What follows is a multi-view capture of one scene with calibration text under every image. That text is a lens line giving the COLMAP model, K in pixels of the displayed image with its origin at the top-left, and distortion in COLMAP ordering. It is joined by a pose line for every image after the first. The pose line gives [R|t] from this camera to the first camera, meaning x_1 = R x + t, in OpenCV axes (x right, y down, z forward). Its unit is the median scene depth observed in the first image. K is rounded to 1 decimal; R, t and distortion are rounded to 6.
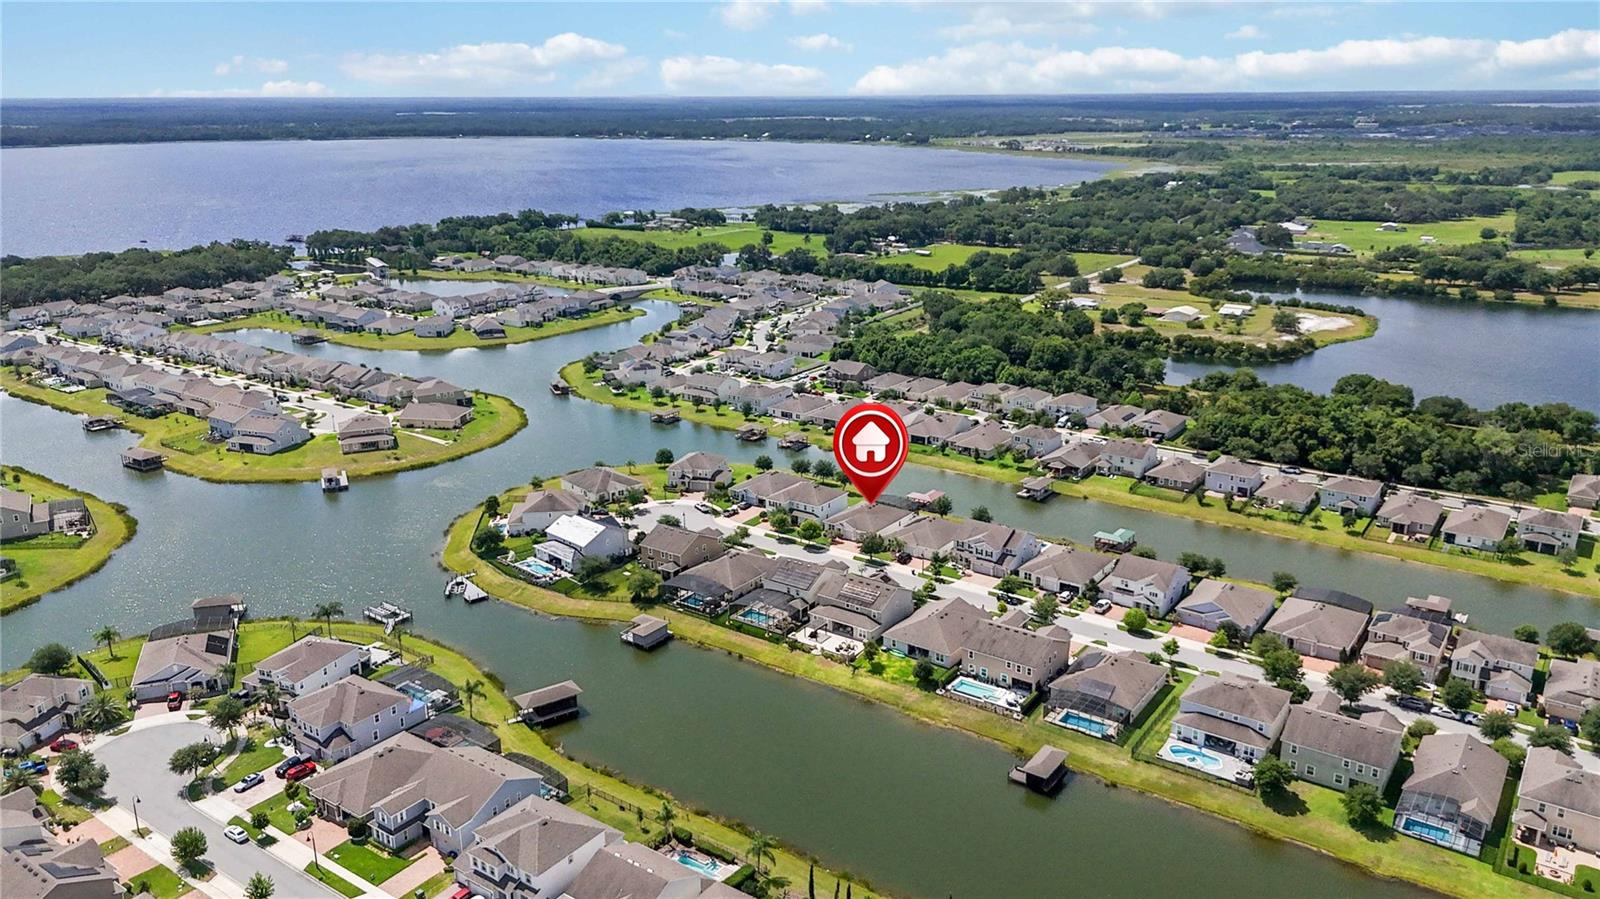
lens RADIAL K [[1159.6, 0, 800.0], [0, 1159.6, 449.5], [0, 0, 1]] dist [0.064727, -0.067940]
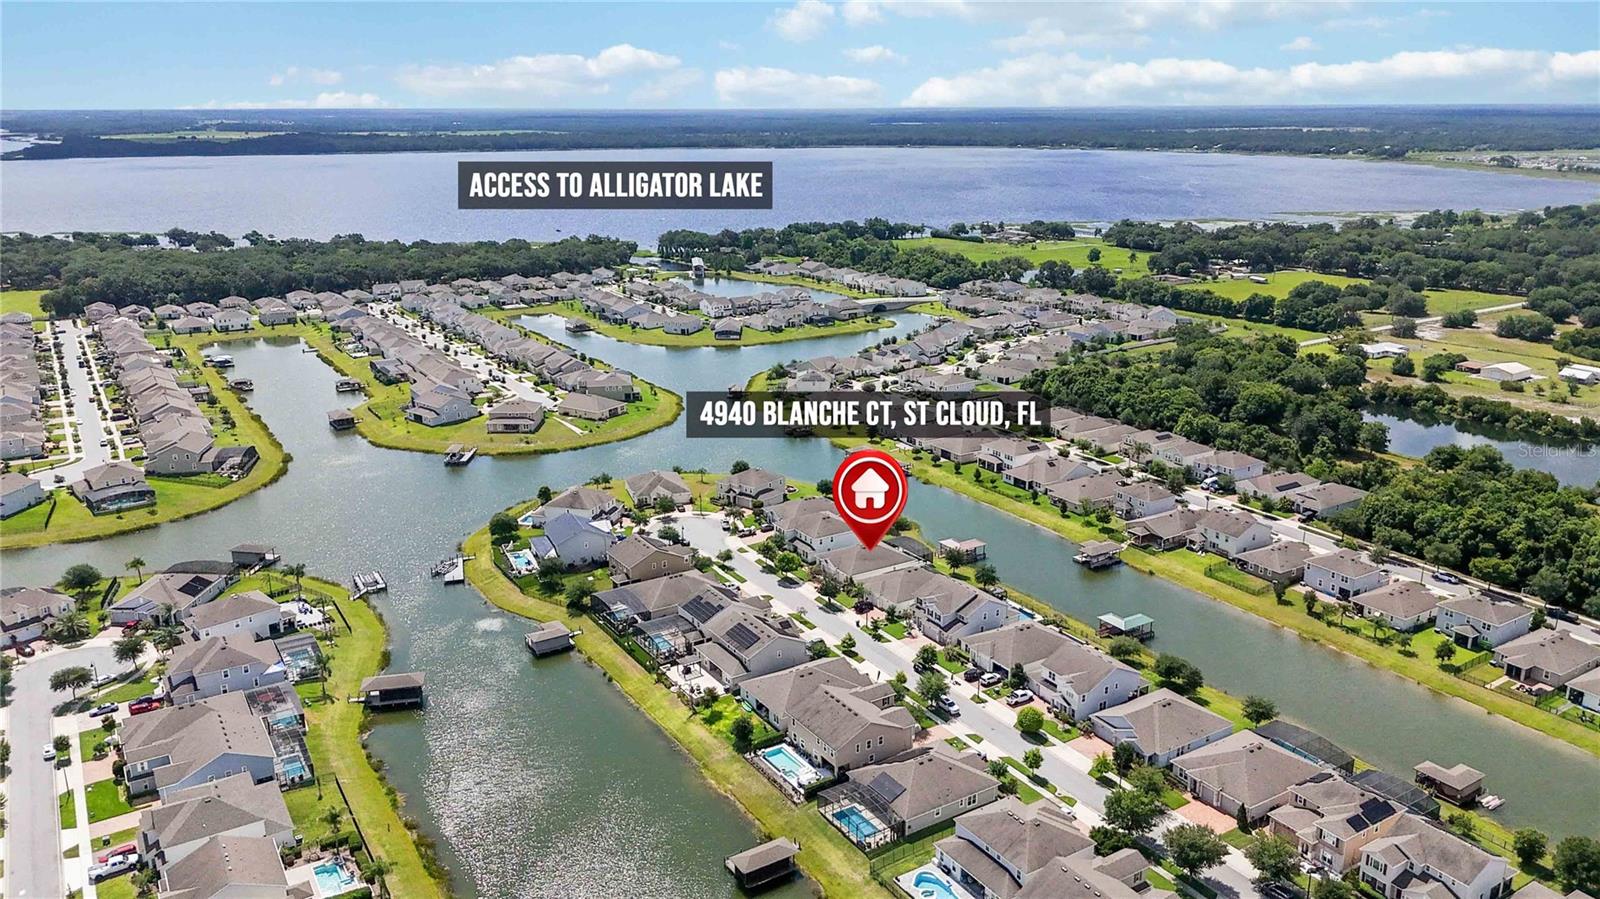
lens RADIAL K [[1159.6, 0, 800.0], [0, 1159.6, 449.5], [0, 0, 1]] dist [0.064727, -0.067940]
pose [[0.926545, 0.109279, -0.359961, 0.278081], [-0.112136, 0.993608, 0.013004, -0.028215], [0.359081, 0.028316, 0.932877, 0.094294]]
